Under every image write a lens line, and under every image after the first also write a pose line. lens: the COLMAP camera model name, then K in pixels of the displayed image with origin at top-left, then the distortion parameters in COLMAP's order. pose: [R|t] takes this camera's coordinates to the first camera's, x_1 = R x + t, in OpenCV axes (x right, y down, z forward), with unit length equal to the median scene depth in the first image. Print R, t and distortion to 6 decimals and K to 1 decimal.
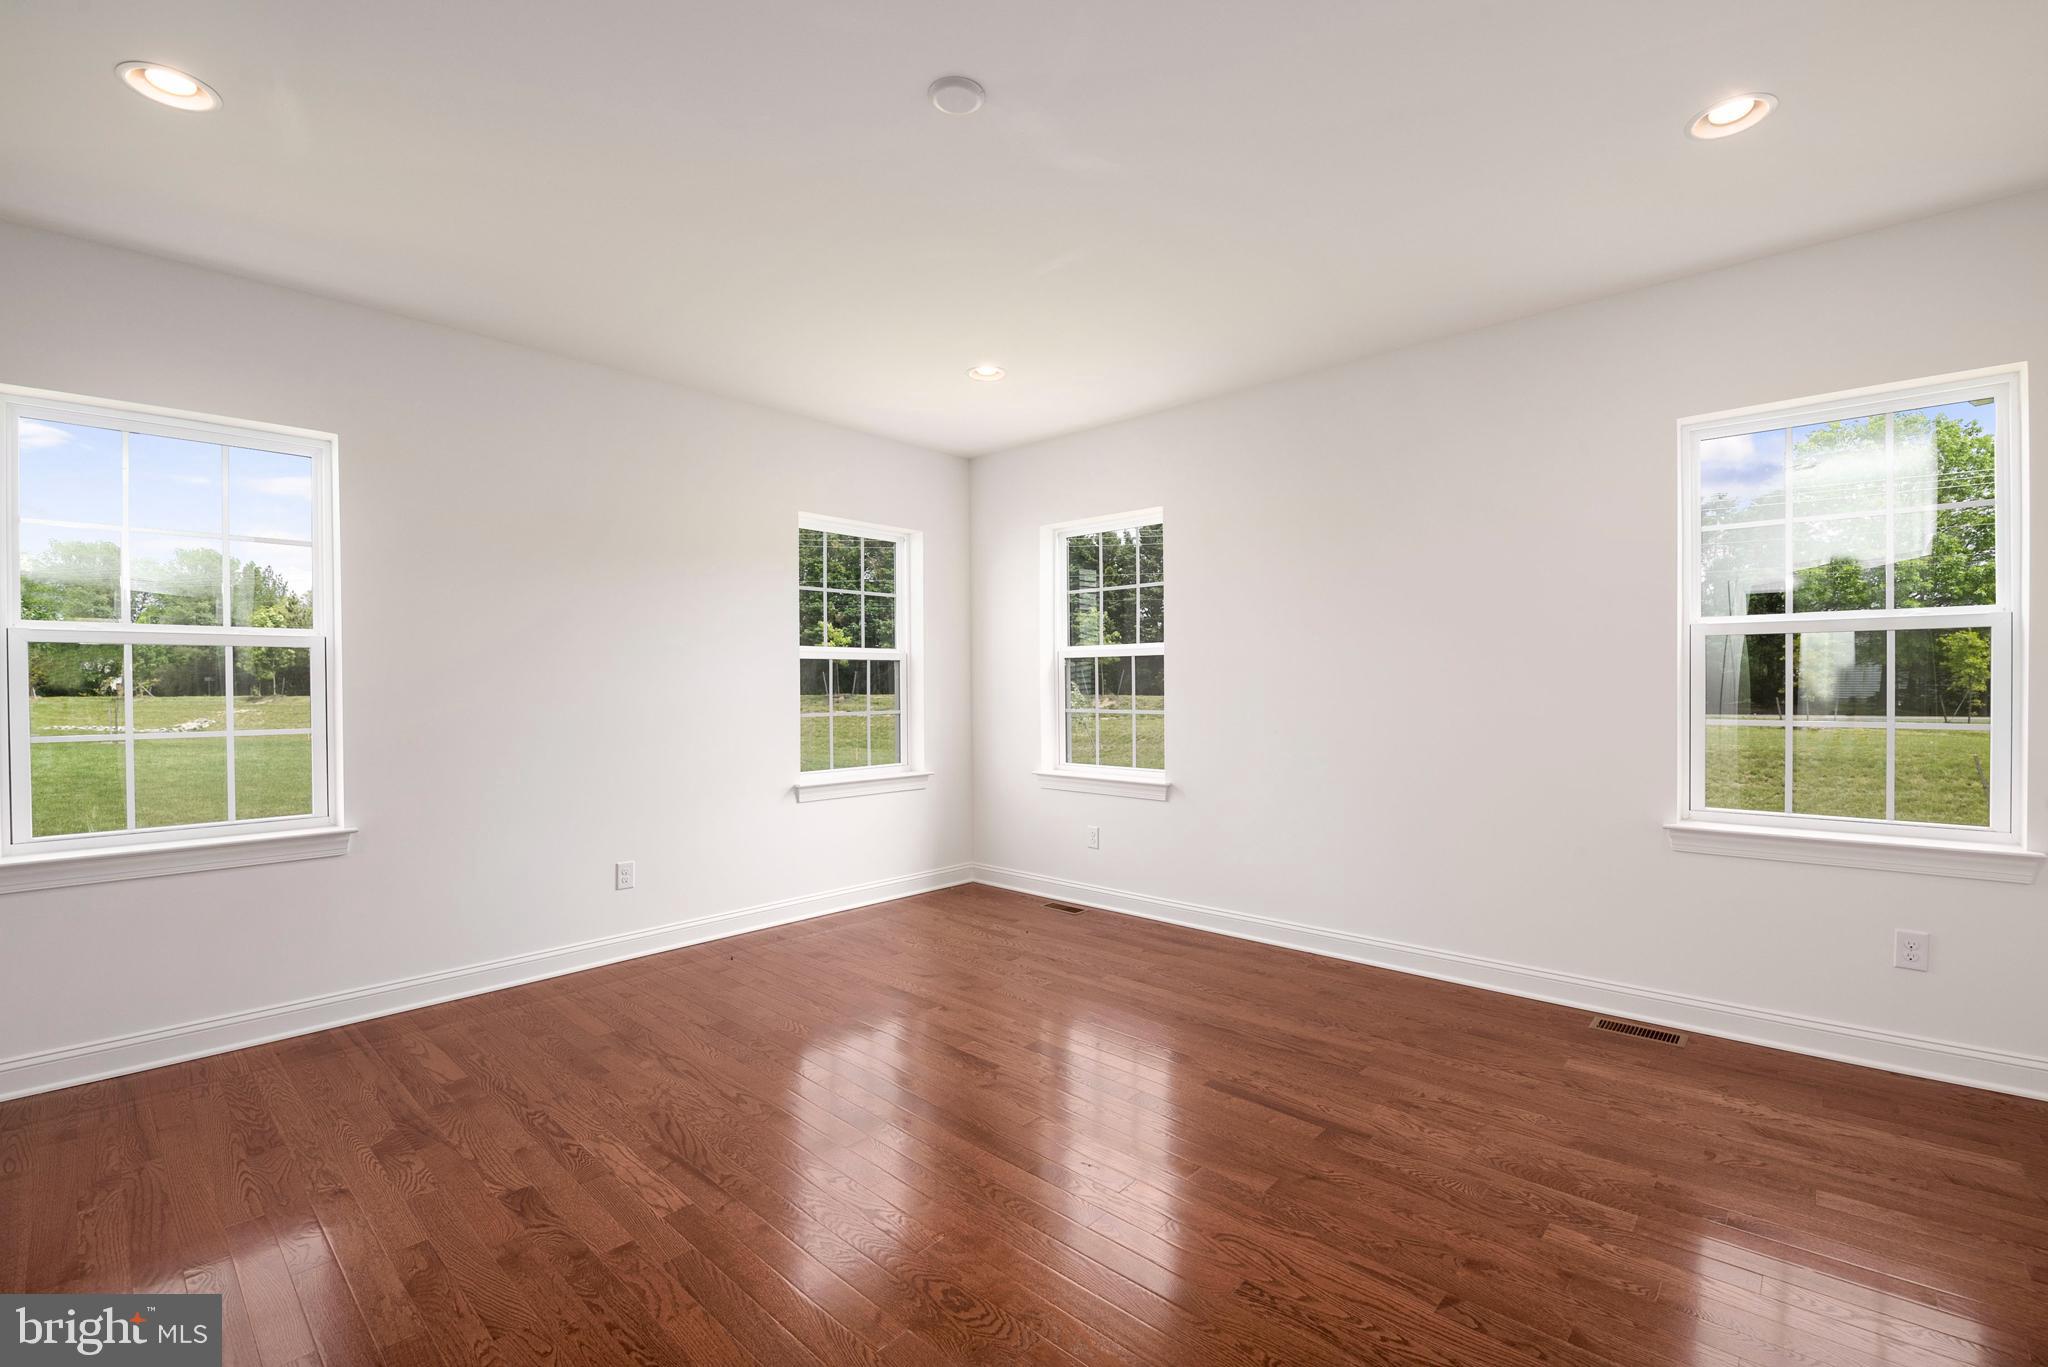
lens RADIAL K [[902.7, 0, 1024.5], [0, 902.7, 687.3], [0, 0, 1]] dist [-0.004247, 0.003867]
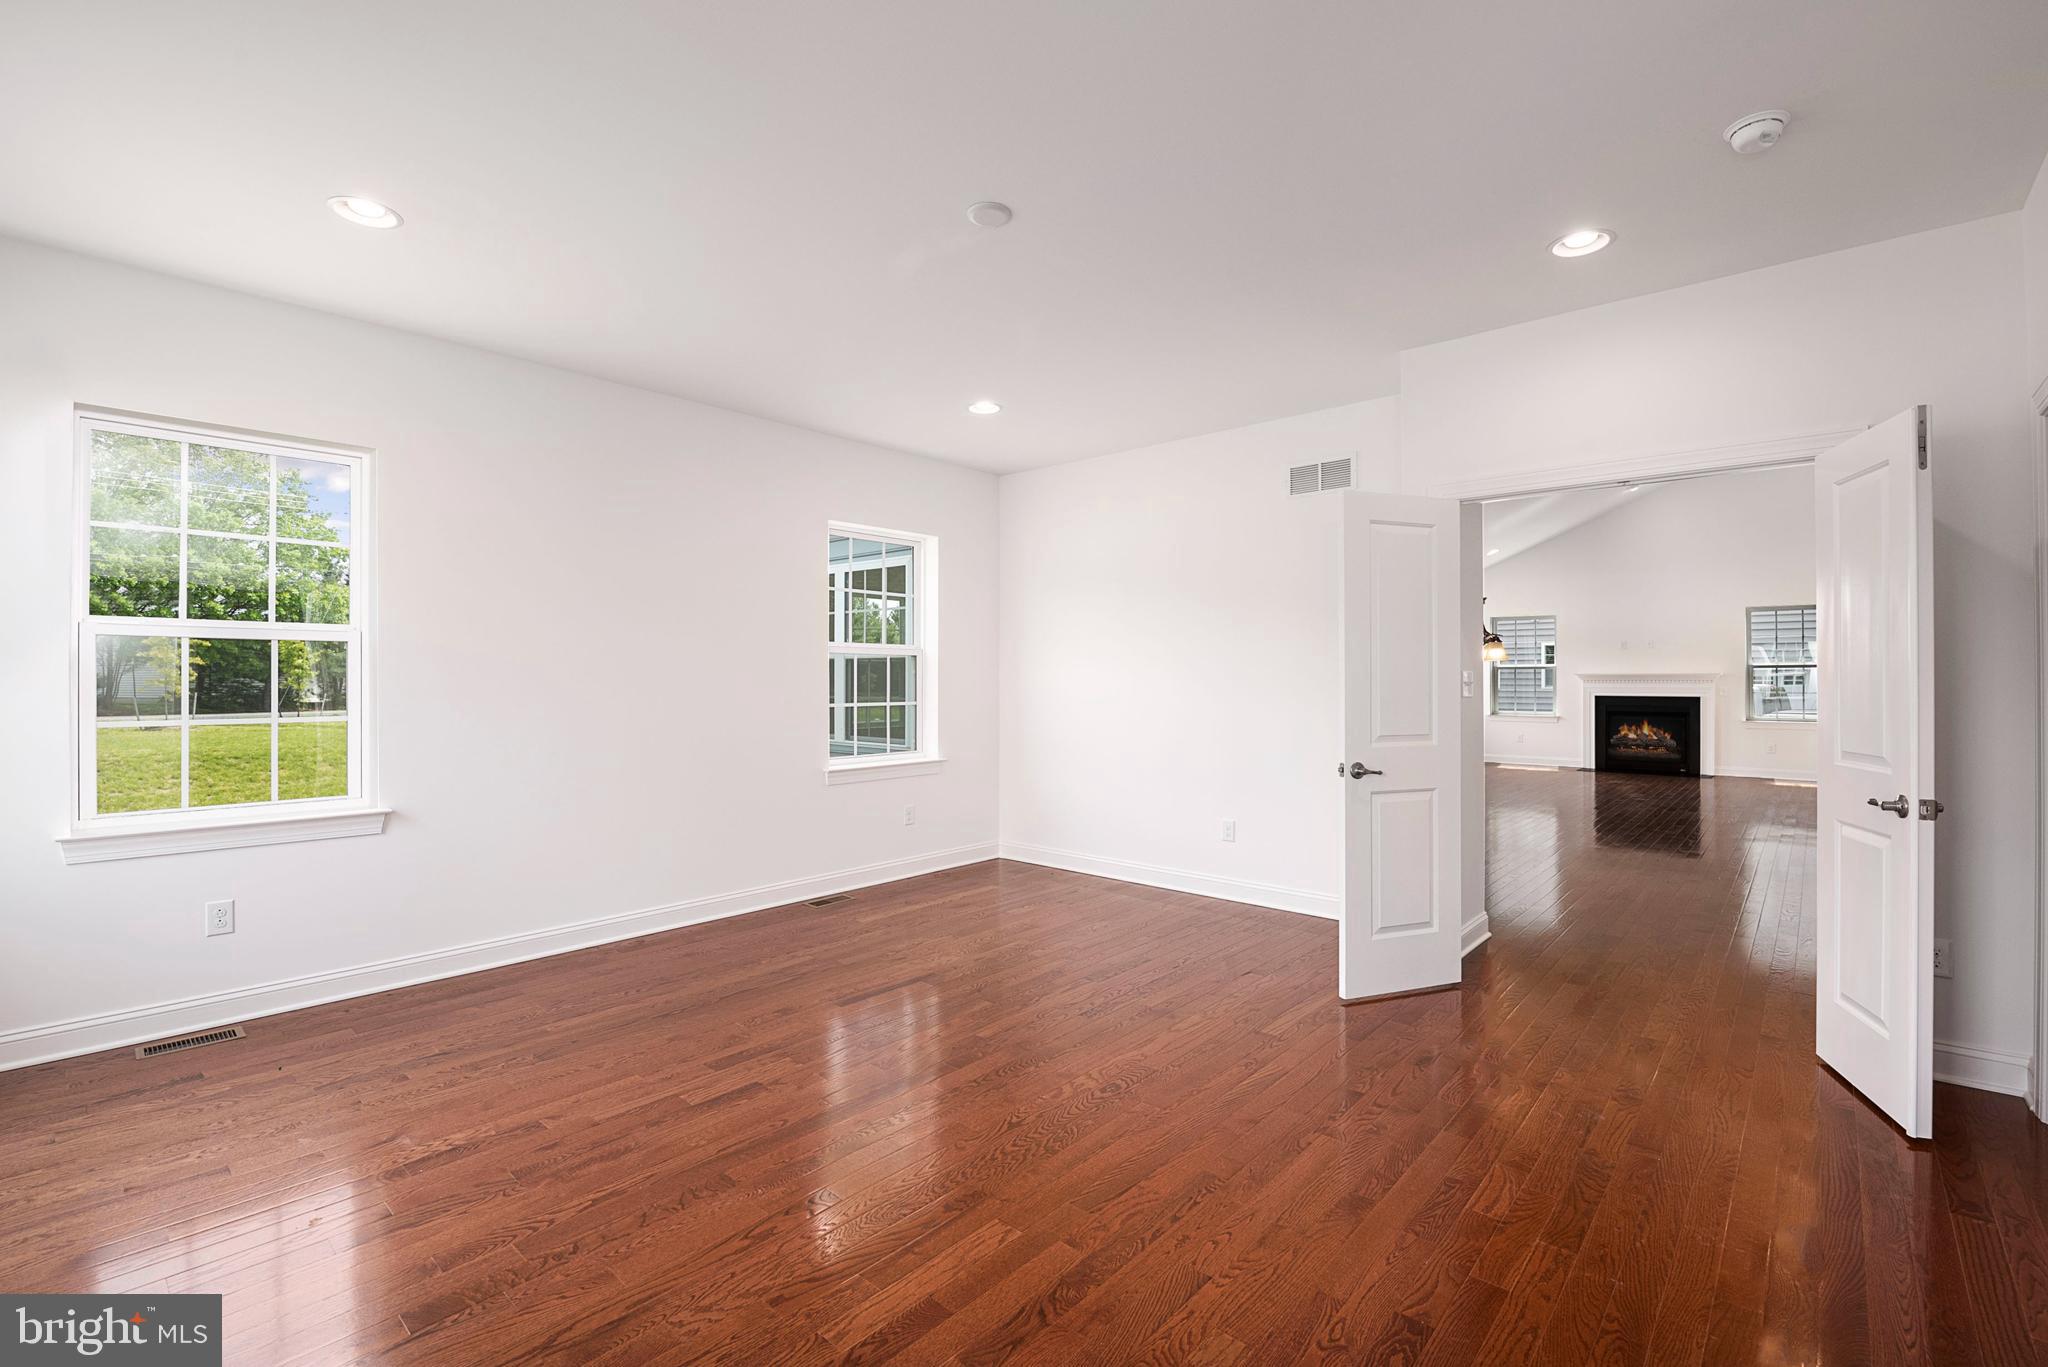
lens RADIAL K [[902.7, 0, 1029.7], [0, 902.7, 679.8], [0, 0, 1]] dist [-0.004247, 0.003867]
pose [[-0.024717, 0.003233, 0.999689, -0.761521], [0.003956, 0.999987, -0.003136, -0.001956], [-0.999687, 0.003878, -0.024730, 0.561616]]
